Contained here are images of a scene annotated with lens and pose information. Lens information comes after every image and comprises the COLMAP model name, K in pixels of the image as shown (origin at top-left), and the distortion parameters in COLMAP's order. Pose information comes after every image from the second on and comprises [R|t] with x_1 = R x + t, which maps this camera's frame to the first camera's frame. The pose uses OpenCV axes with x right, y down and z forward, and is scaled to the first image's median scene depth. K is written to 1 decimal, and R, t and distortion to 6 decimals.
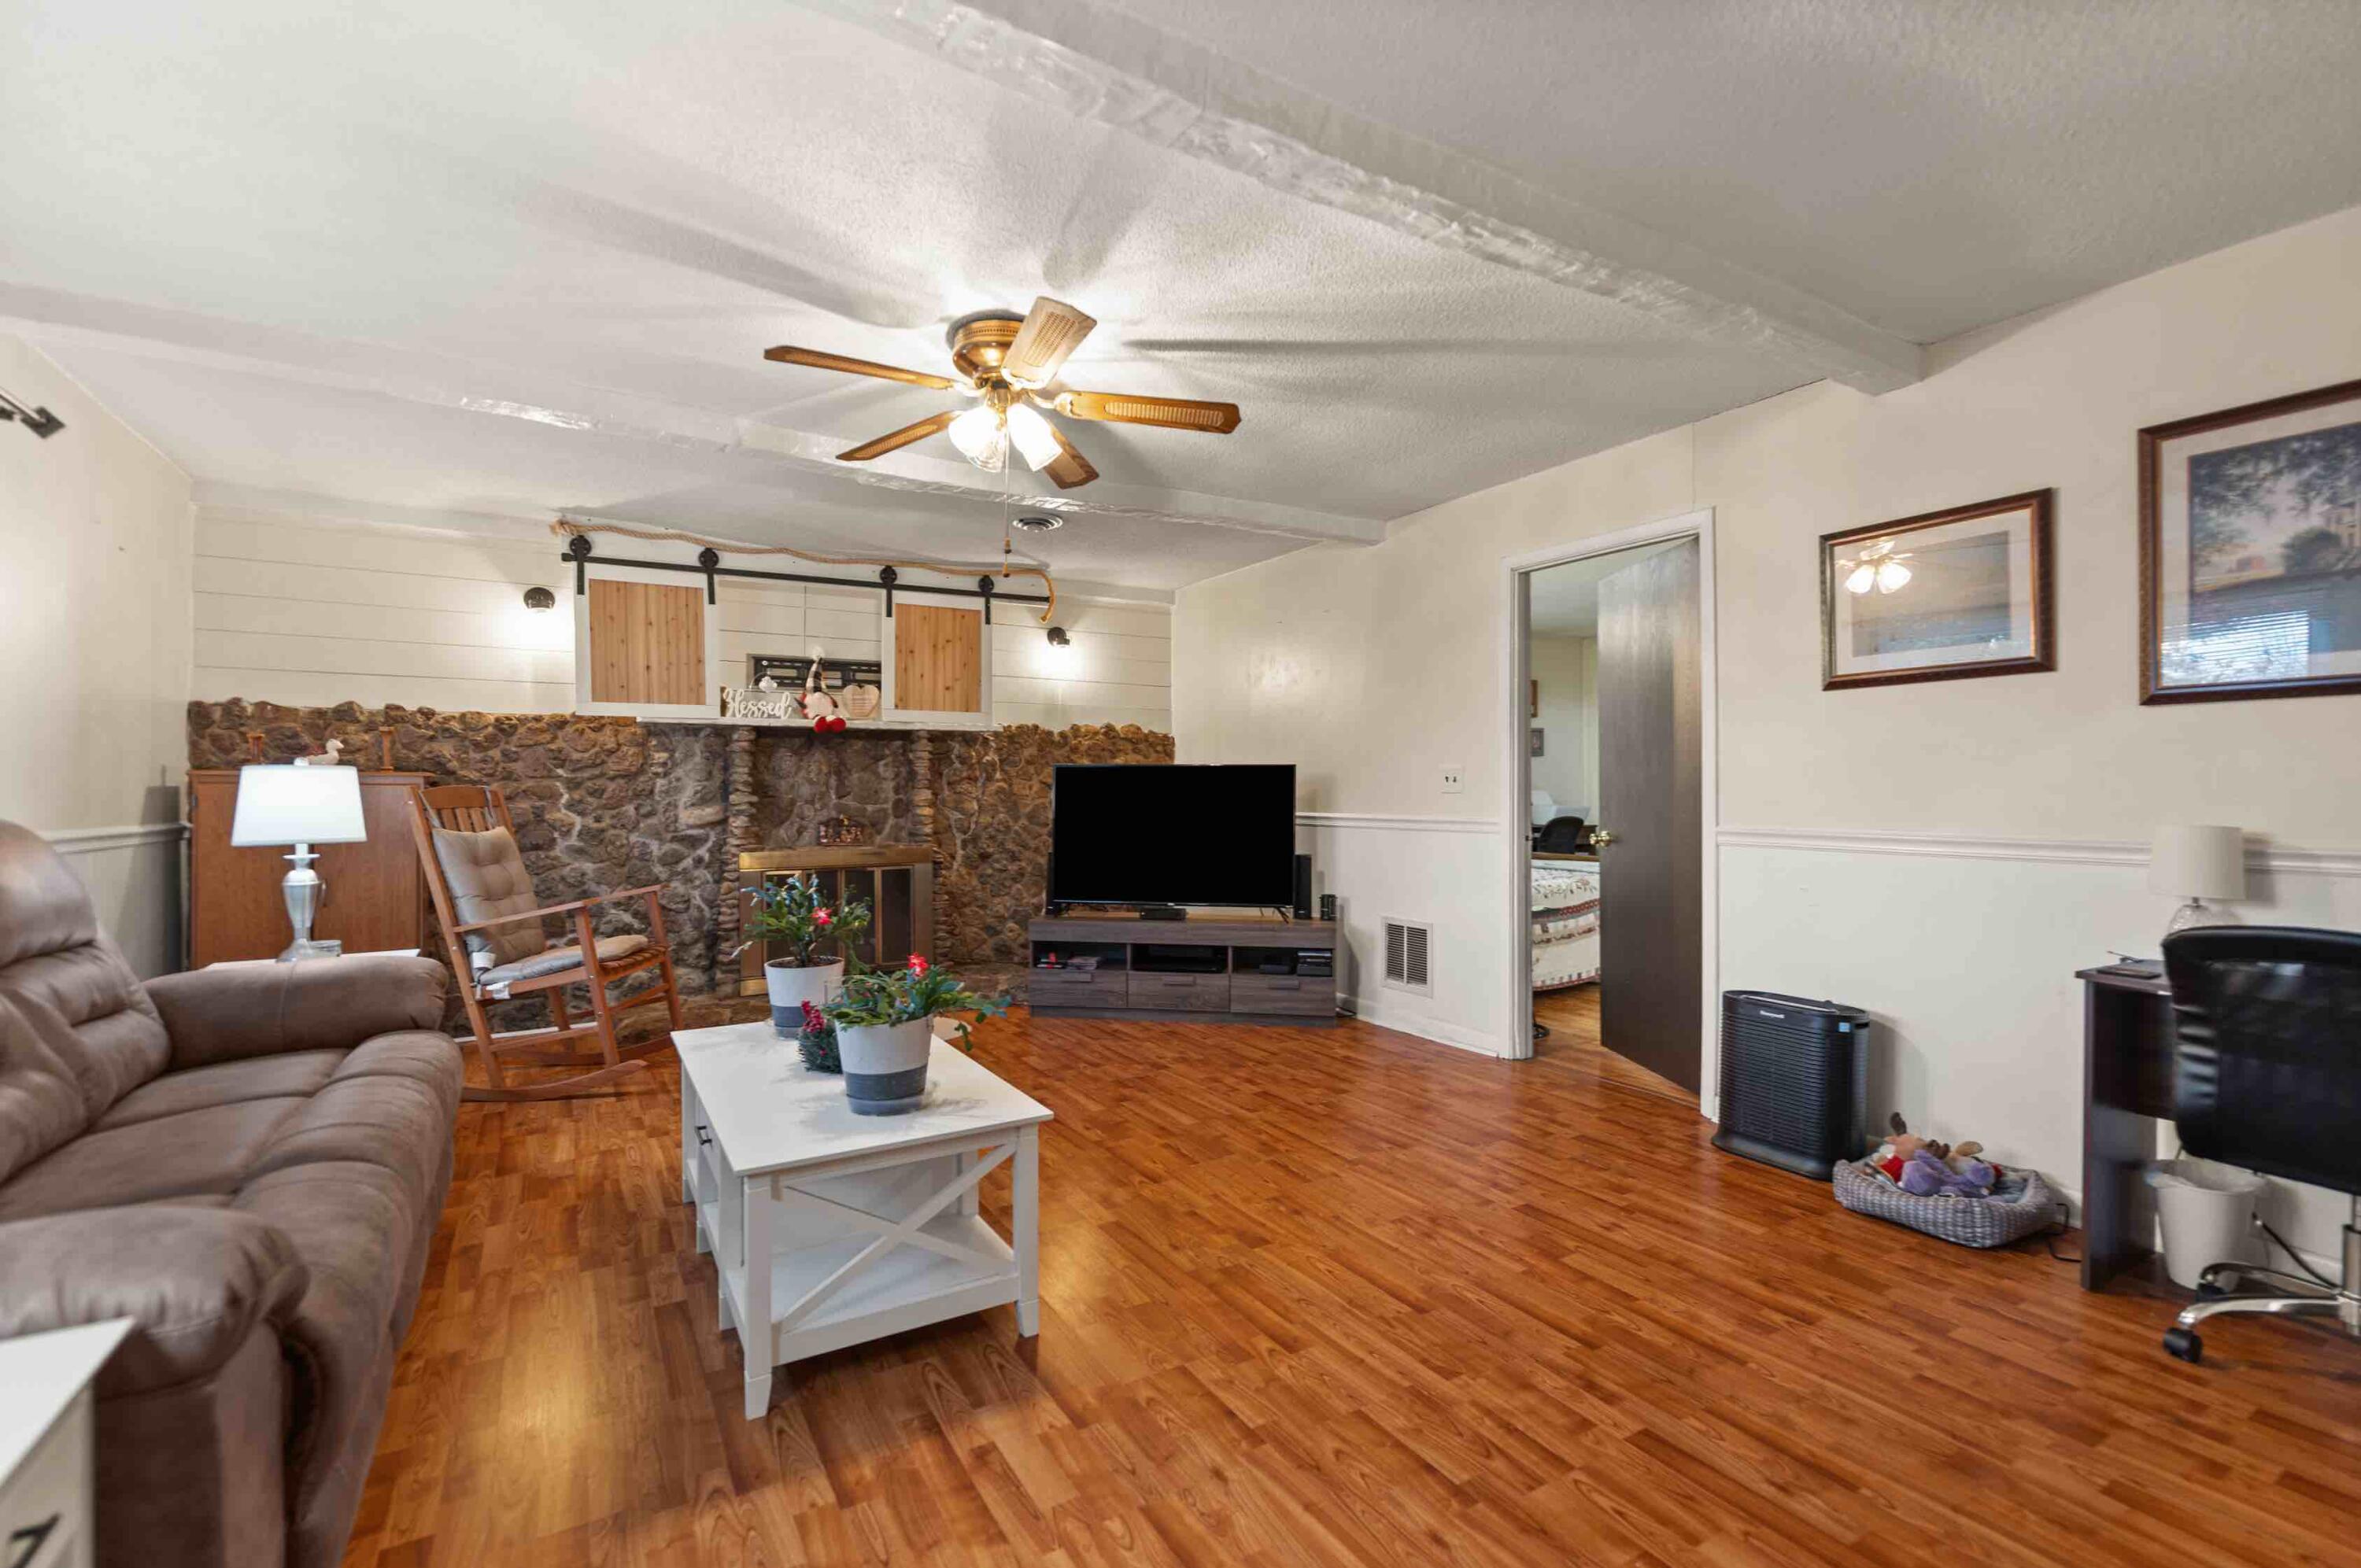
lens RADIAL K [[1028.7, 0, 1173.3], [0, 1028.7, 776.5], [0, 0, 1]] dist [-0.001385, -0.000029]
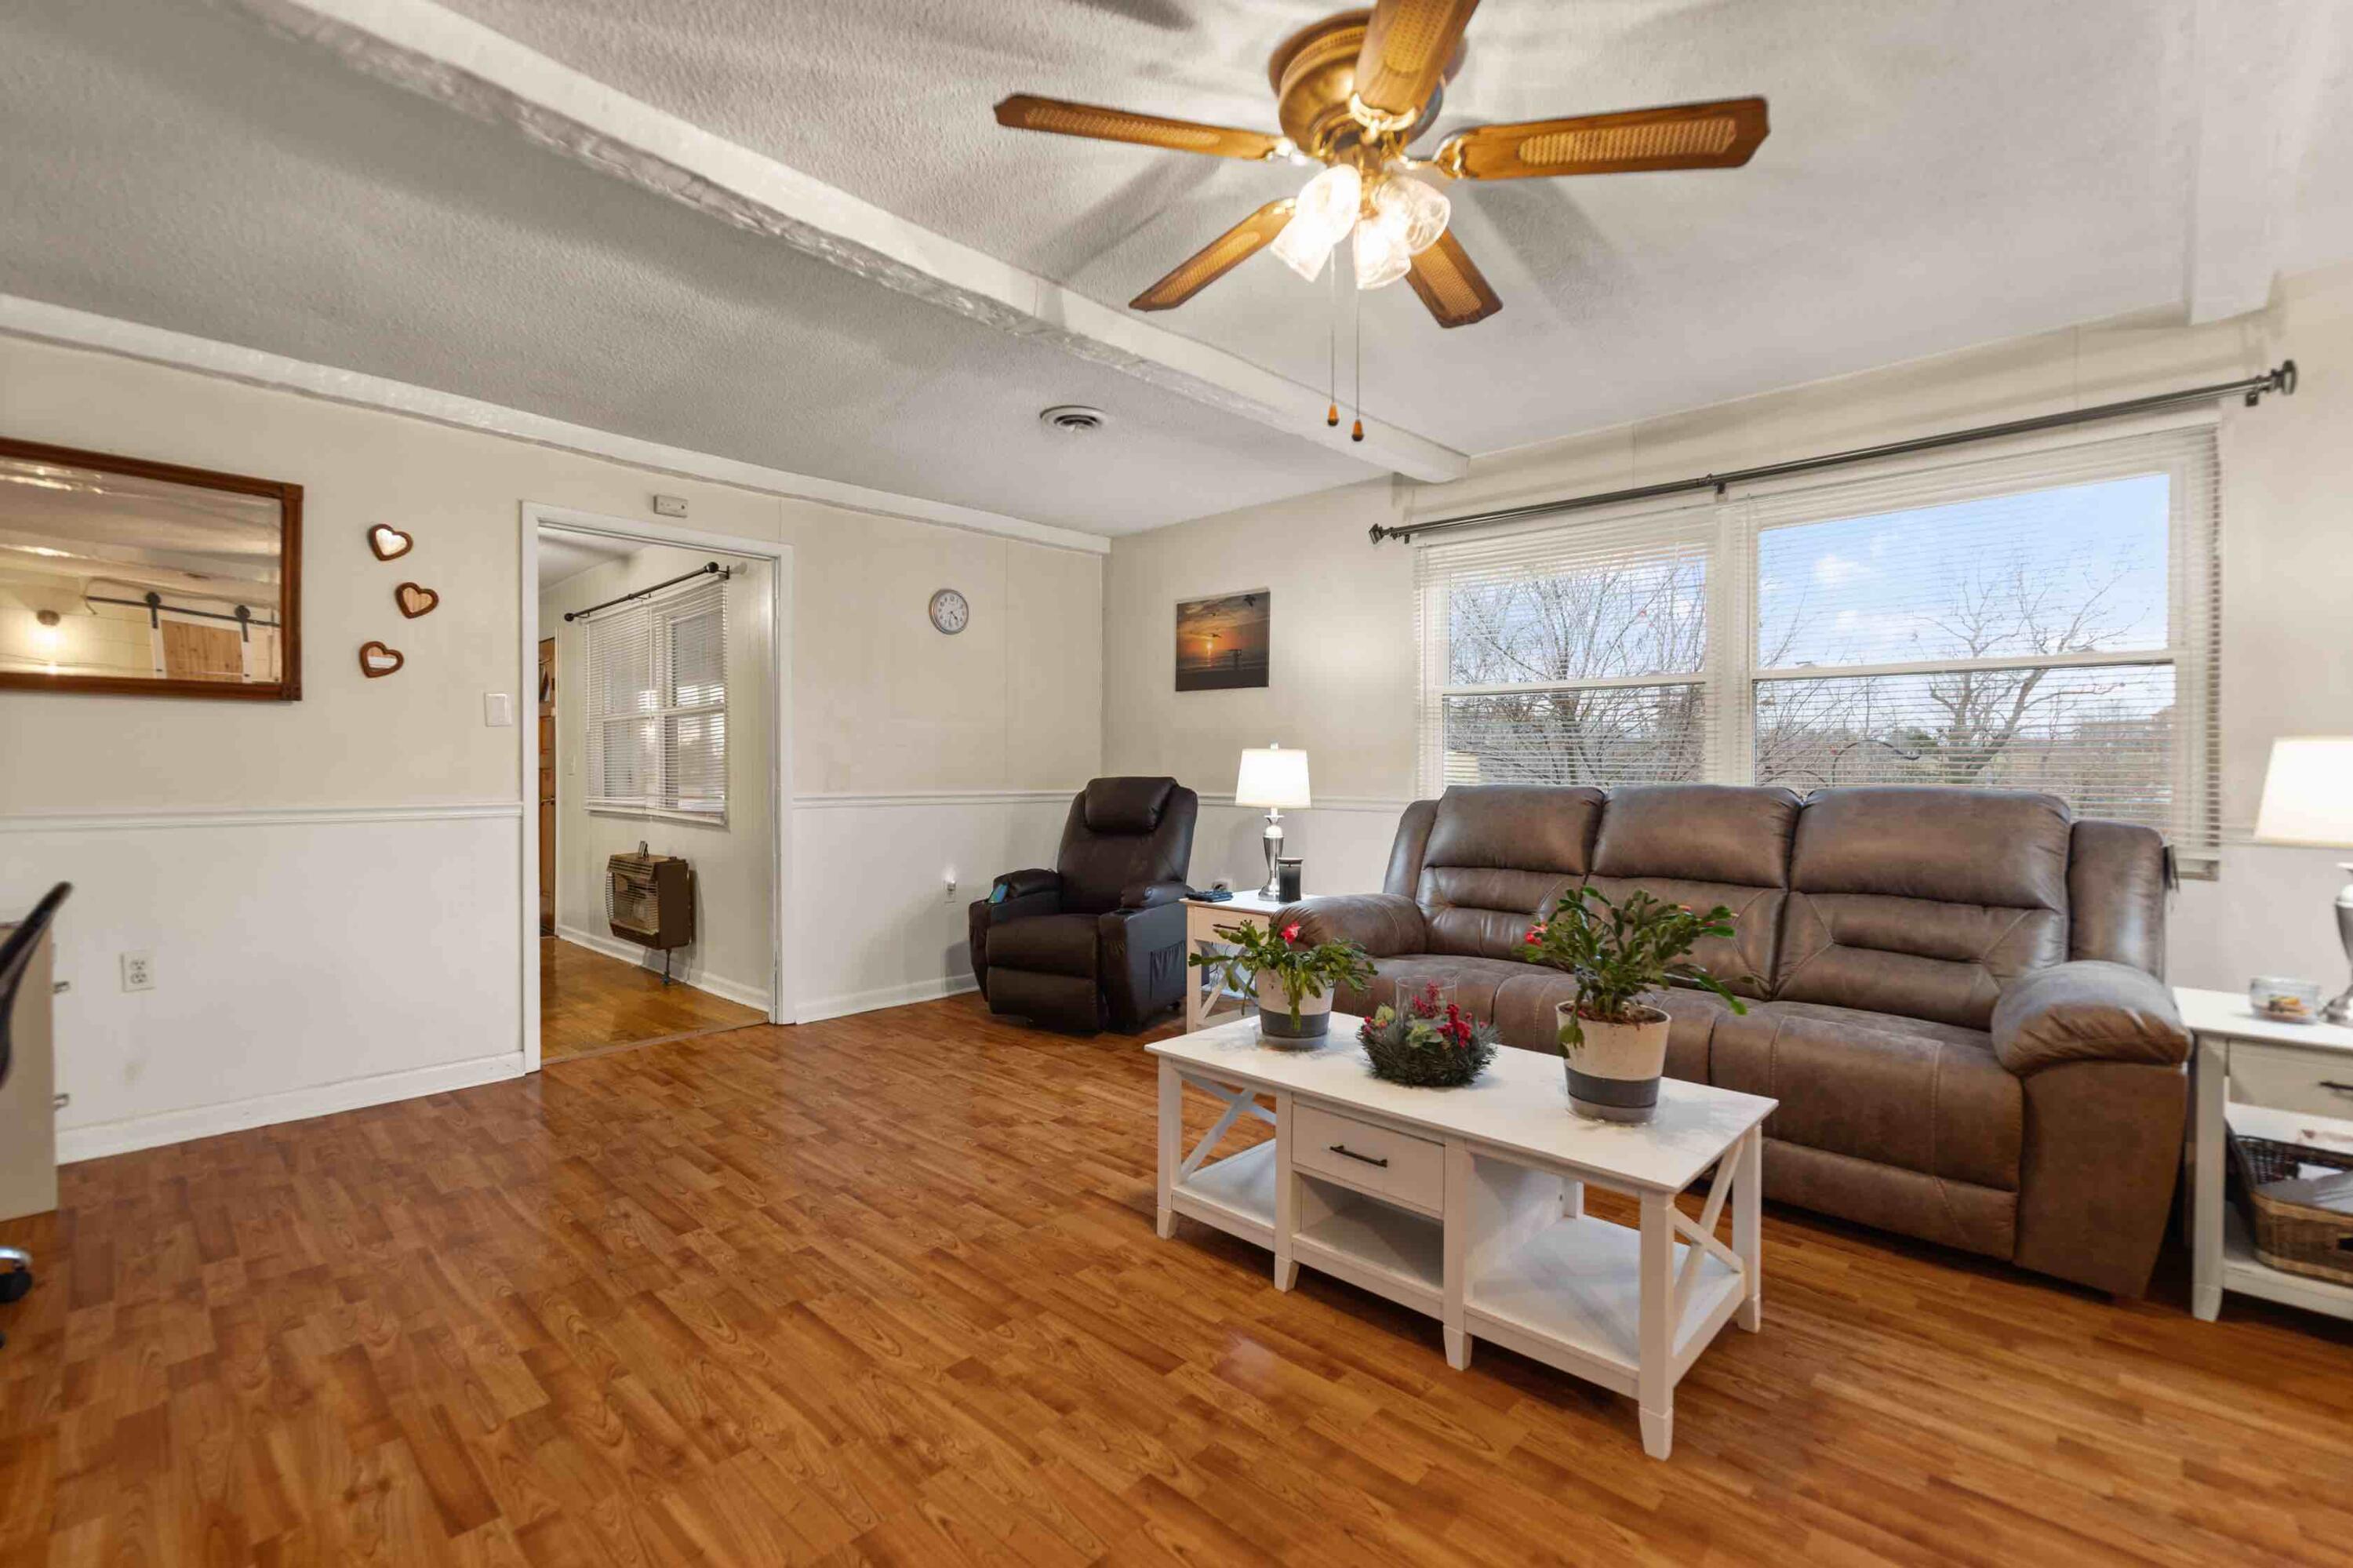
lens RADIAL K [[1025.5, 0, 1169.3], [0, 1025.5, 776.5], [0, 0, 1]] dist [-0.001385, -0.000029]
pose [[-0.964358, 0.000940, -0.264599, 0.168224], [0.002044, 0.999990, -0.003894, 0.028247], [0.264593, -0.004296, -0.964351, 2.192855]]
